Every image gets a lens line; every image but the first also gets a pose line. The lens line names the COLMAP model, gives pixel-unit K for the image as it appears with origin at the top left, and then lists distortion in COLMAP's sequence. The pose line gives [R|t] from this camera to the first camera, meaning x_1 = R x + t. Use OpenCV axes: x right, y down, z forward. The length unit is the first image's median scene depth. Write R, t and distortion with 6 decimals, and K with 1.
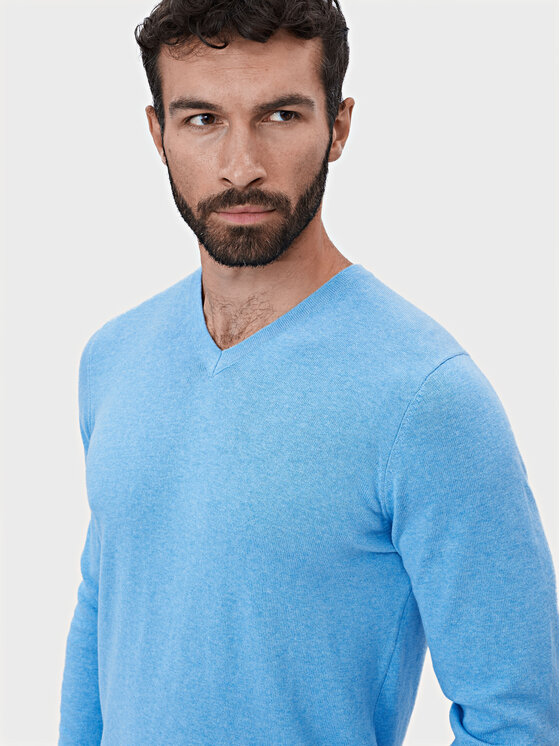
lens RADIAL K [[1069.3, 0, 276.5], [0, 1069.3, 365.0], [0, 0, 1]] dist [0.124379, 0.000000]
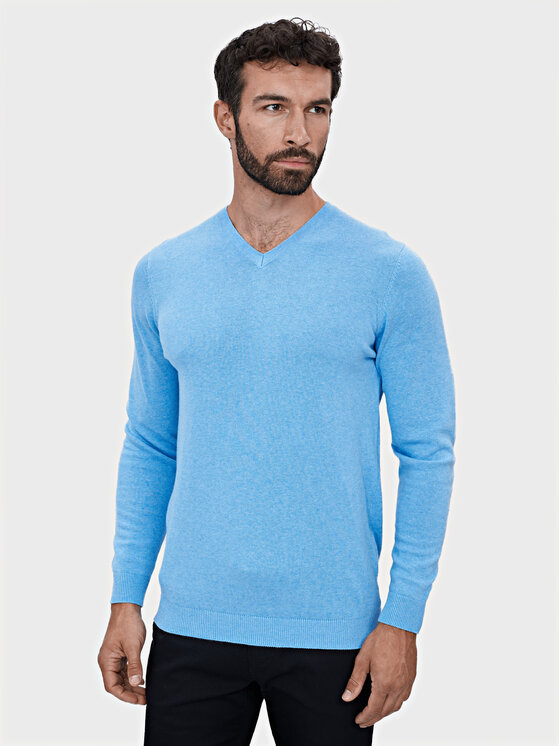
lens RADIAL K [[1069.3, 0, 286.4], [0, 1069.3, 355.4], [0, 0, 1]] dist [0.124379, 0.000000]
pose [[0.812609, -0.011220, 0.582701, -1.053547], [0.103979, 0.986565, -0.126009, 0.380949], [-0.573458, 0.162985, 0.802858, -0.330636]]
